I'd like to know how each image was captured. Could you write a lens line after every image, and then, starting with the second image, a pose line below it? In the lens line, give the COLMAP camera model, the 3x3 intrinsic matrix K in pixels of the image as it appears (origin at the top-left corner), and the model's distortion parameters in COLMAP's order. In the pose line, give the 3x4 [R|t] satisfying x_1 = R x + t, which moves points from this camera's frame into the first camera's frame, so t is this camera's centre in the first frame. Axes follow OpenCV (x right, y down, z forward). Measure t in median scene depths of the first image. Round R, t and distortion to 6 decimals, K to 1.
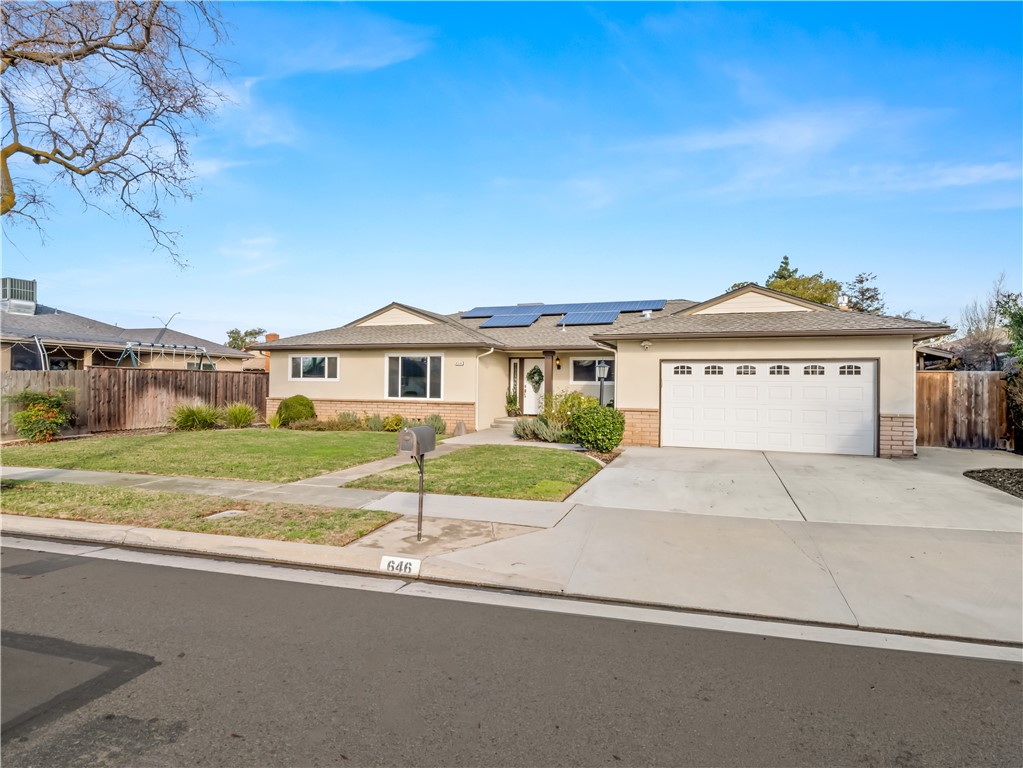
lens RADIAL K [[599.4, 0, 511.3], [0, 599.4, 382.2], [0, 0, 1]] dist [-0.000281, 0.000000]
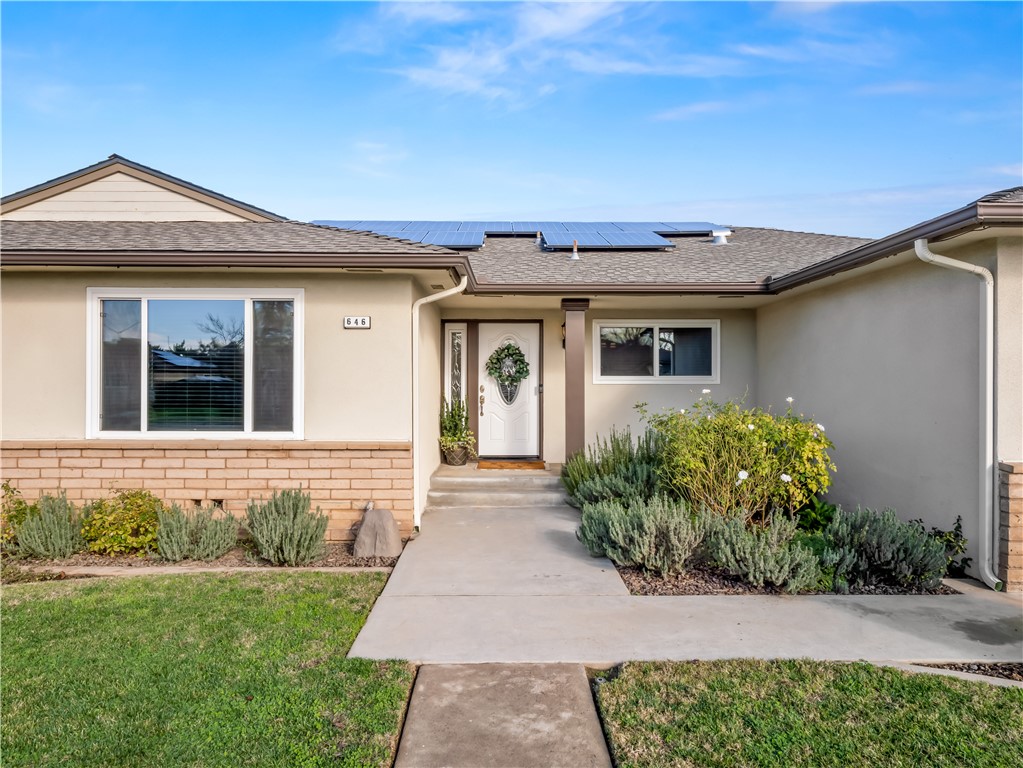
lens RADIAL K [[648.0, 0, 514.2], [0, 648.0, 382.5], [0, 0, 1]] dist [0.001650, -0.000309]
pose [[0.933599, -0.008034, 0.358230, -0.119364], [0.006178, 0.999961, 0.006326, -0.000455], [-0.358266, -0.003693, 0.933612, 0.580639]]
